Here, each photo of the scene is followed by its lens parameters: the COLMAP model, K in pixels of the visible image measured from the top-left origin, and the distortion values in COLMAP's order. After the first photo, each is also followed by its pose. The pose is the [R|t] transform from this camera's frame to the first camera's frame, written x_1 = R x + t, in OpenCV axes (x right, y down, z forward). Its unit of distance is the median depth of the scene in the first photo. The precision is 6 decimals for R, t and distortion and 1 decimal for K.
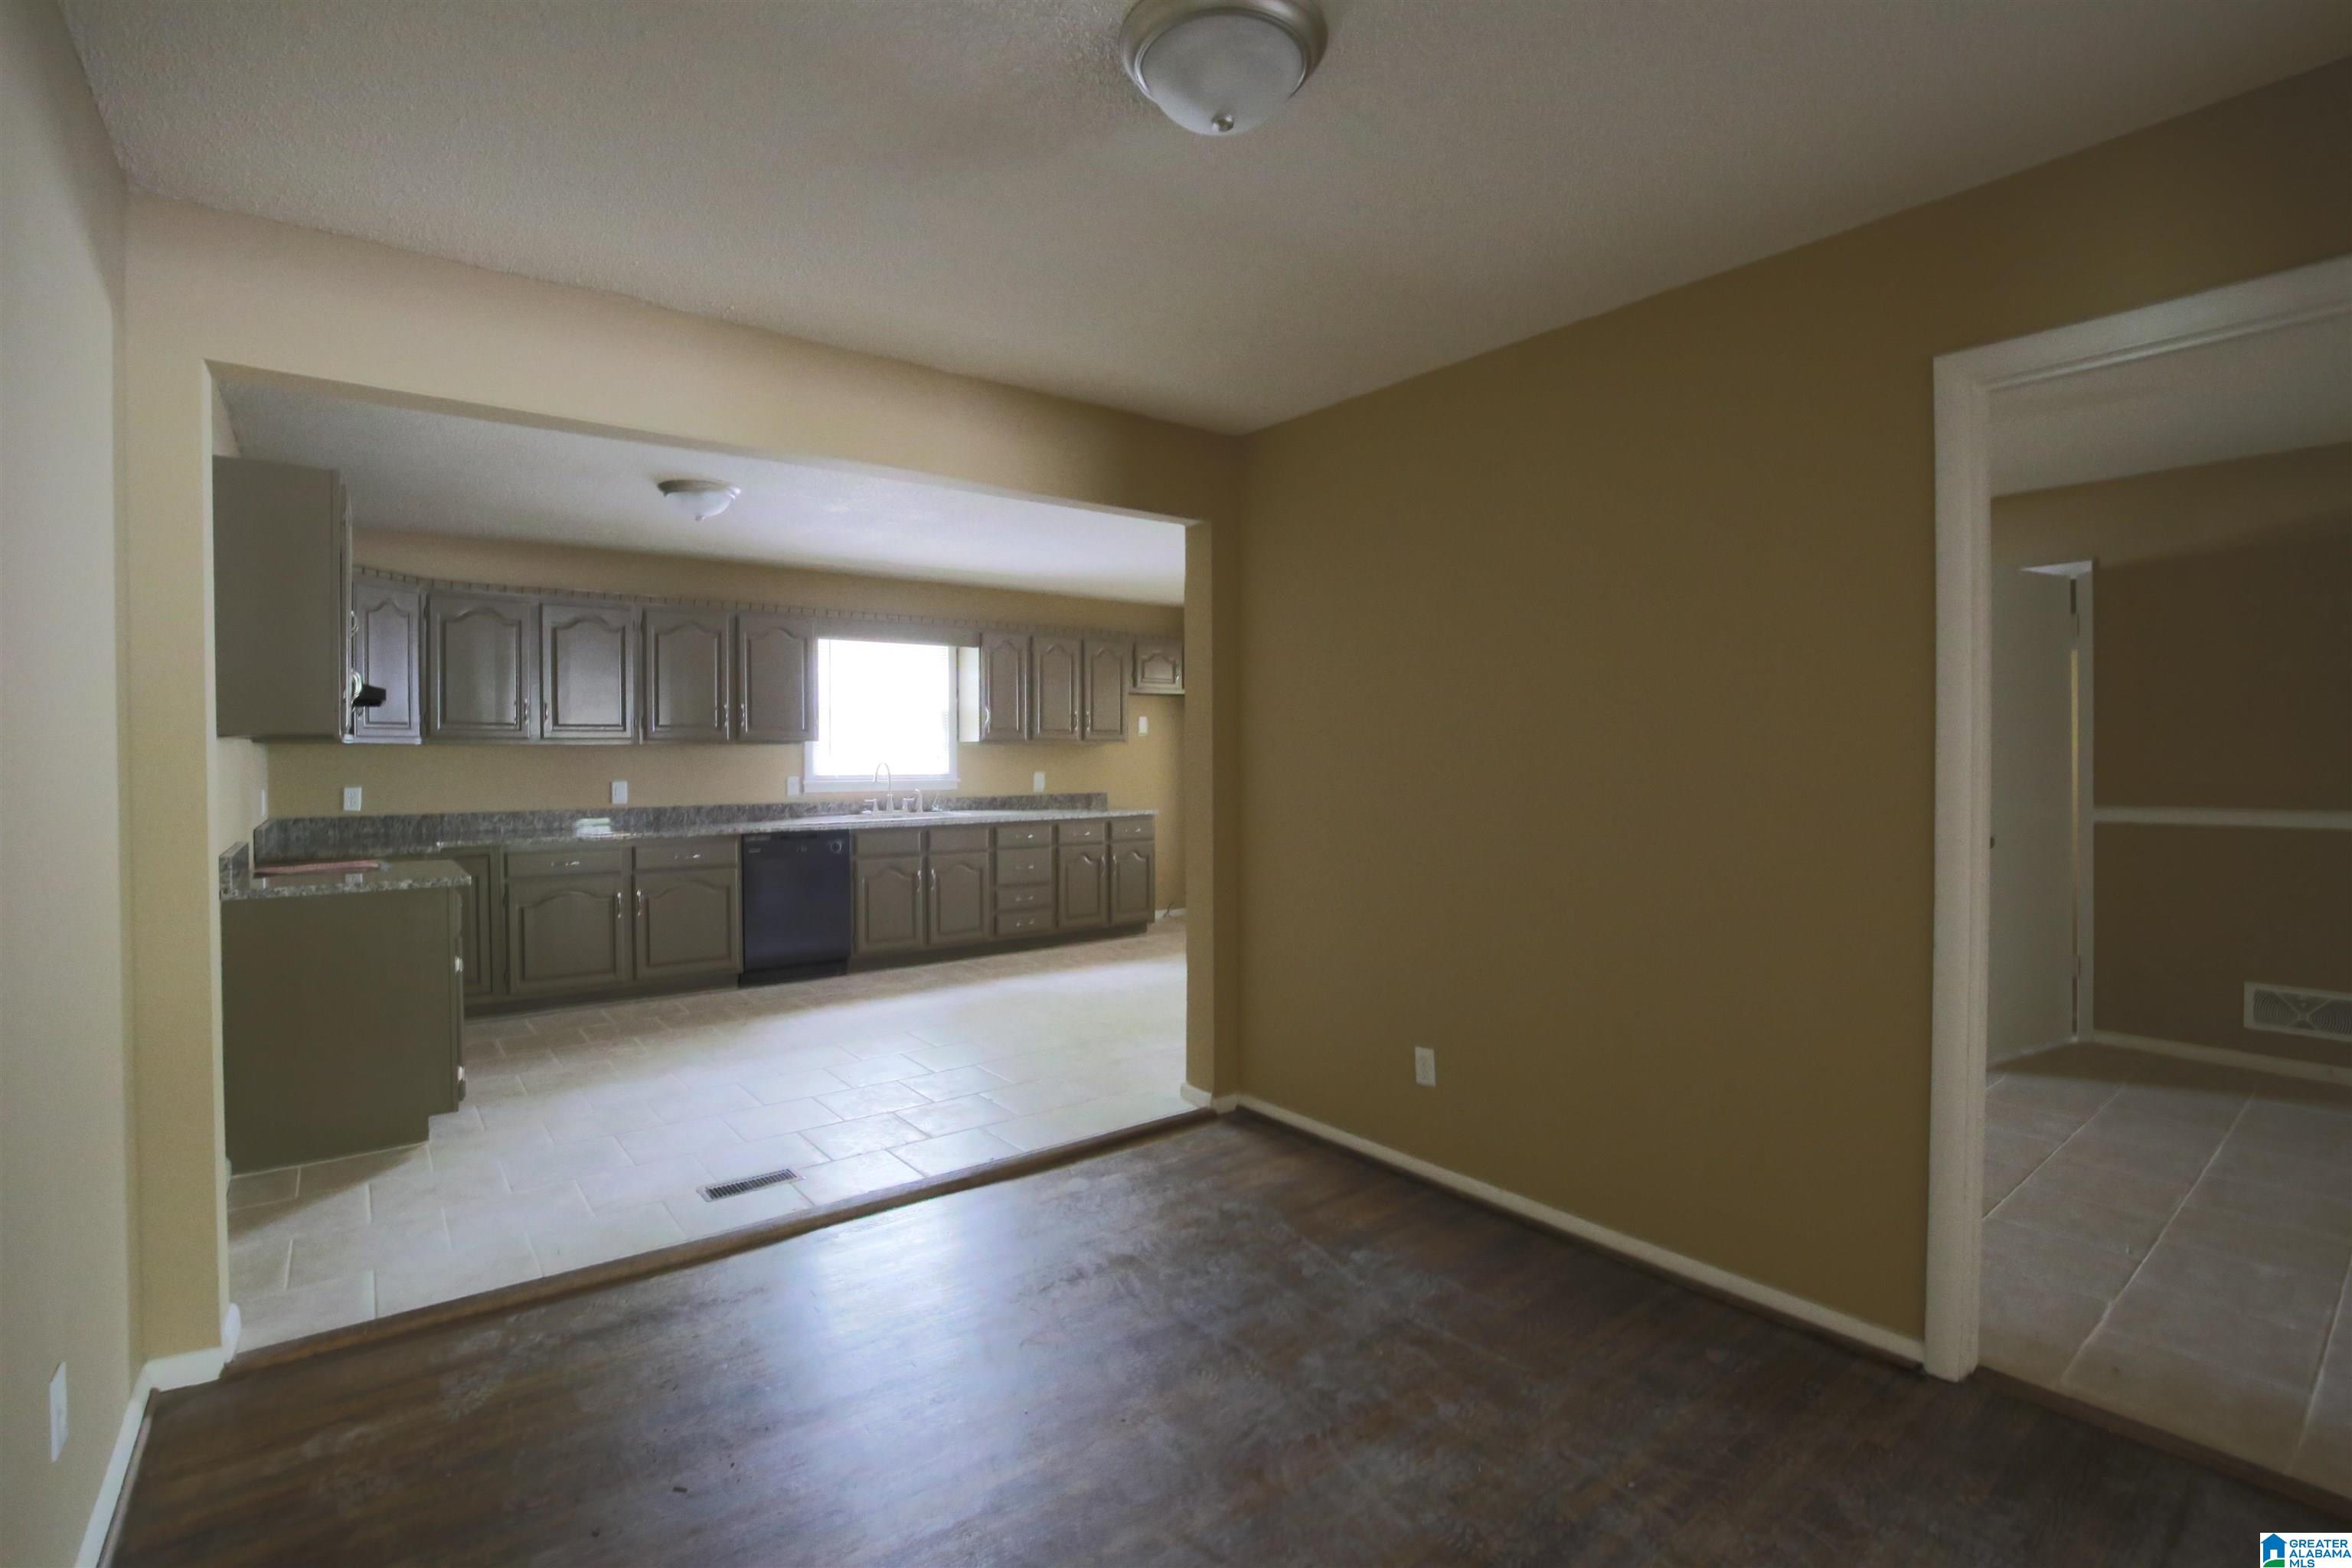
lens RADIAL K [[1073.0, 0, 1166.8], [0, 1073.0, 783.5], [0, 0, 1]] dist [-0.030622, 0.000303]
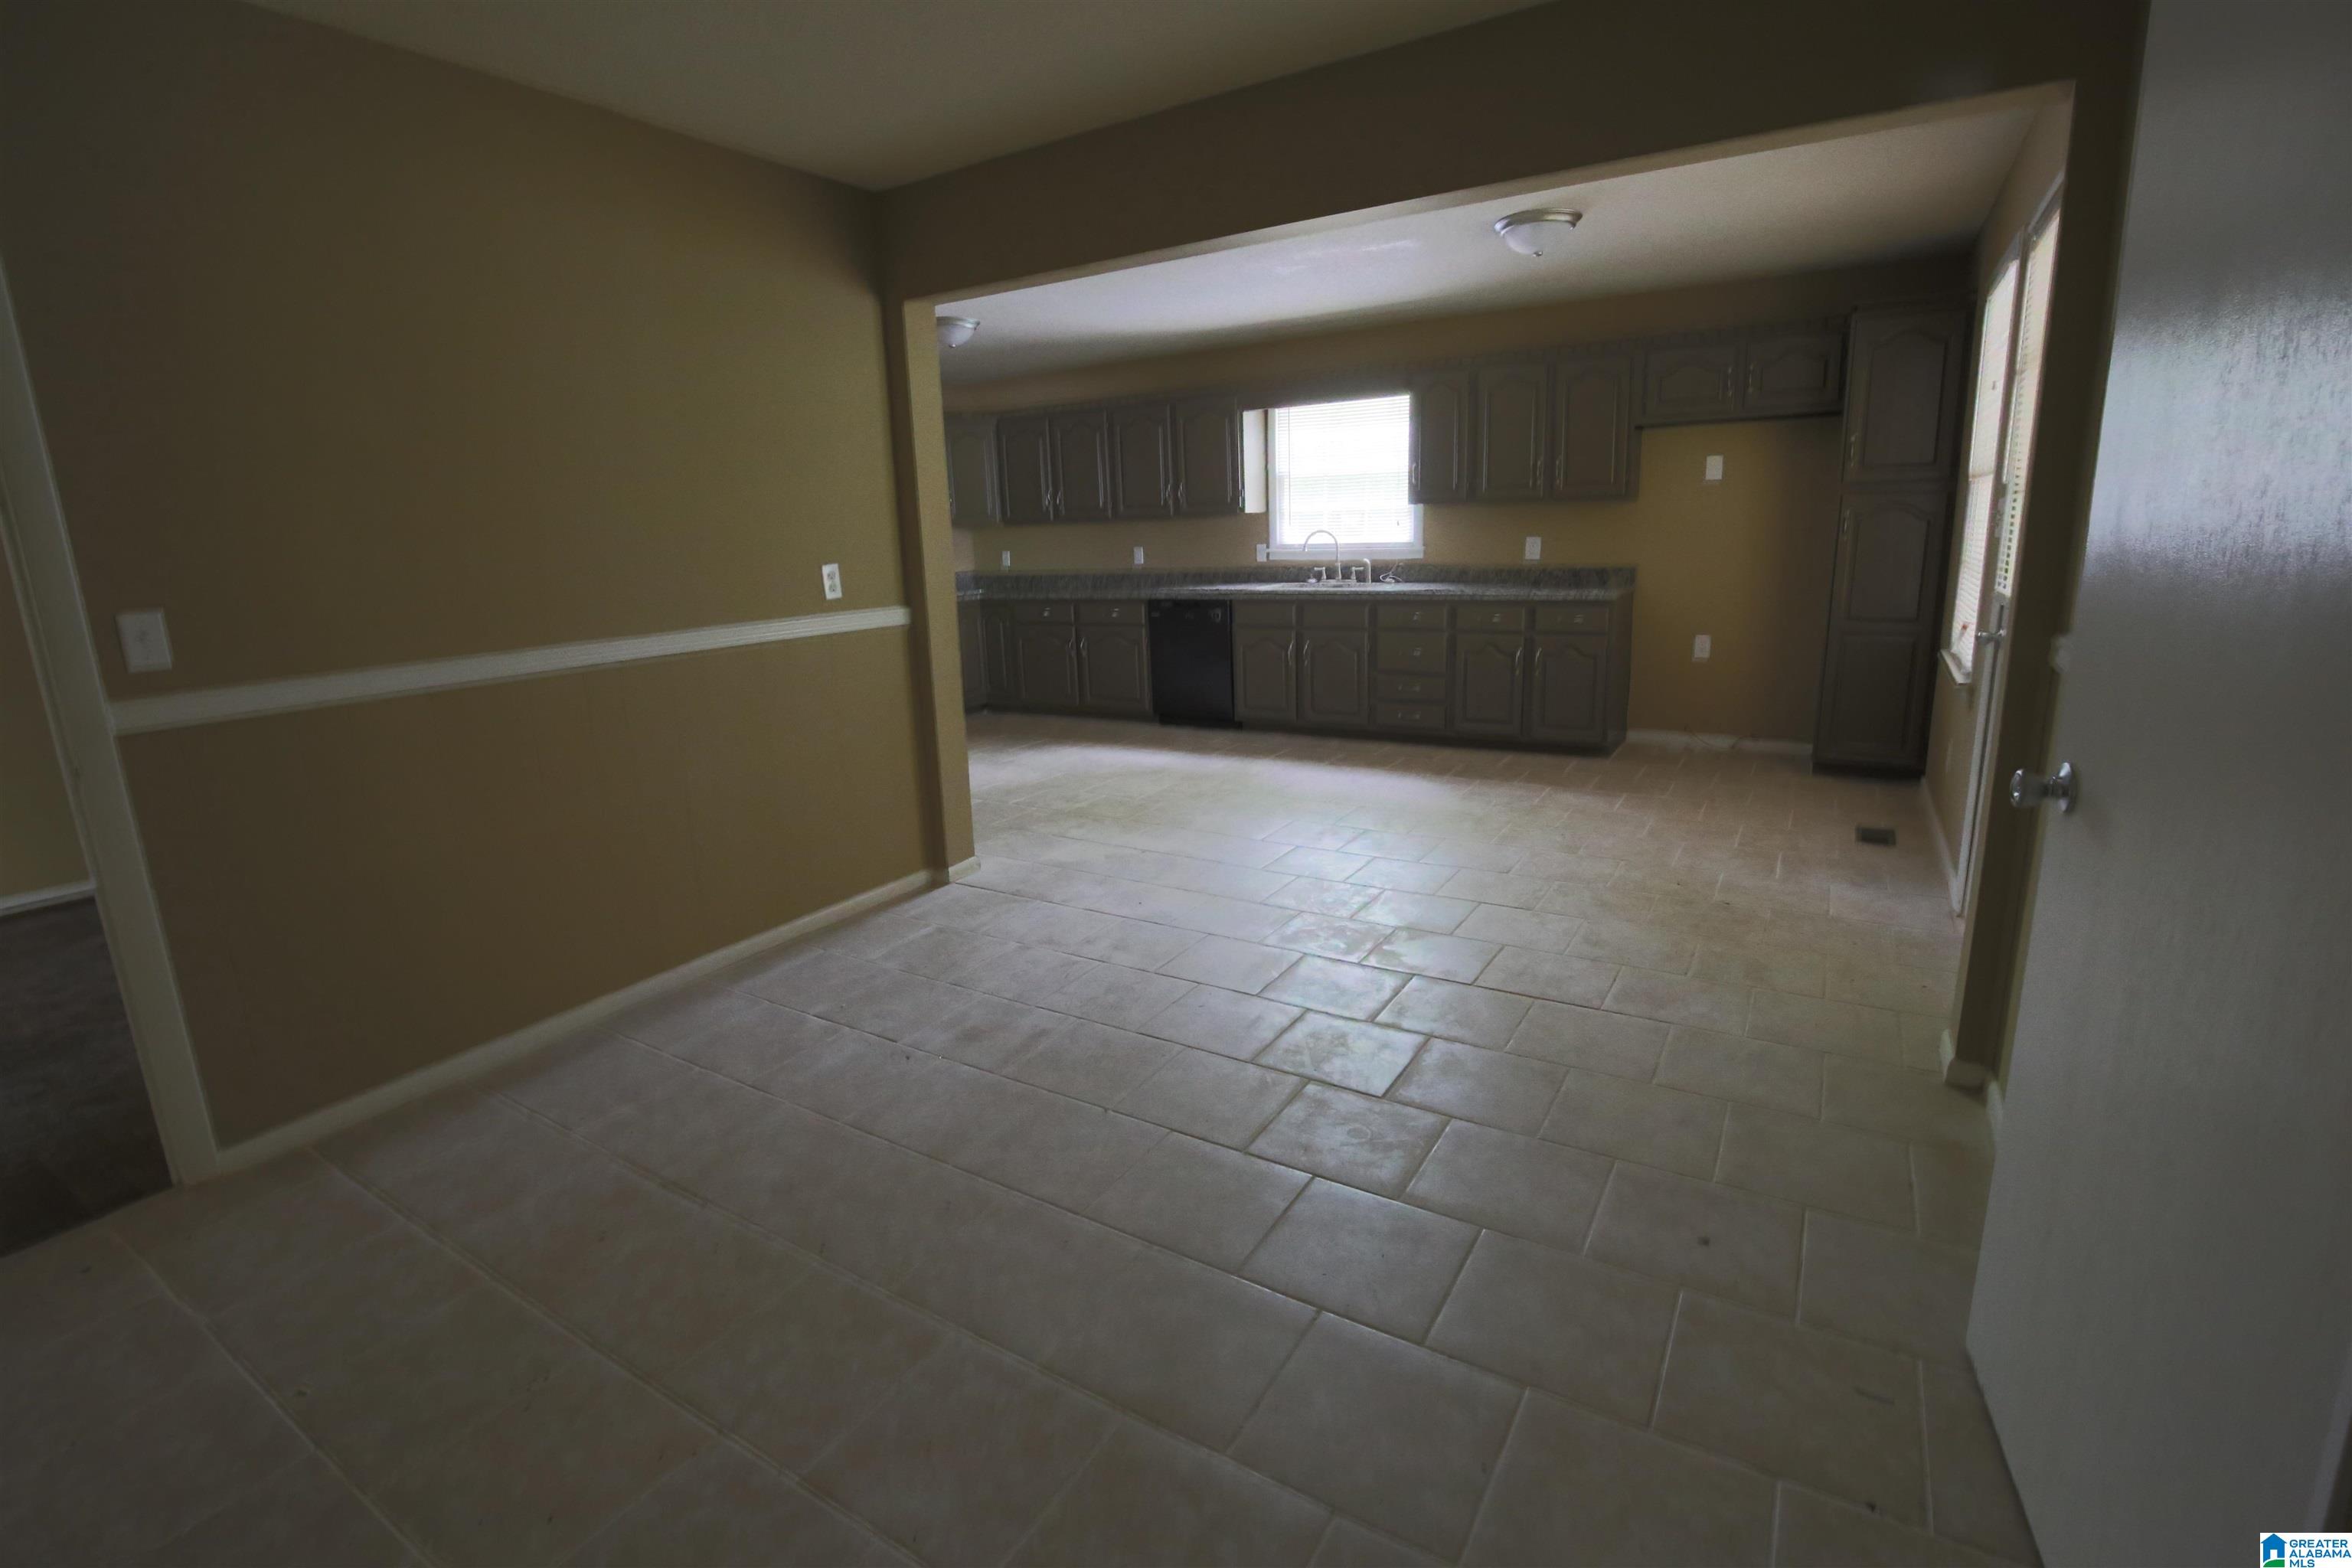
lens RADIAL K [[1059.4, 0, 1154.3], [0, 1059.4, 771.7], [0, 0, 1]] dist [-0.039475, 0.011836]
pose [[0.319627, 0.222819, -0.920972, 0.696172], [0.026953, 0.969427, 0.243896, -0.049745], [0.947160, -0.102779, 0.303849, 0.595478]]
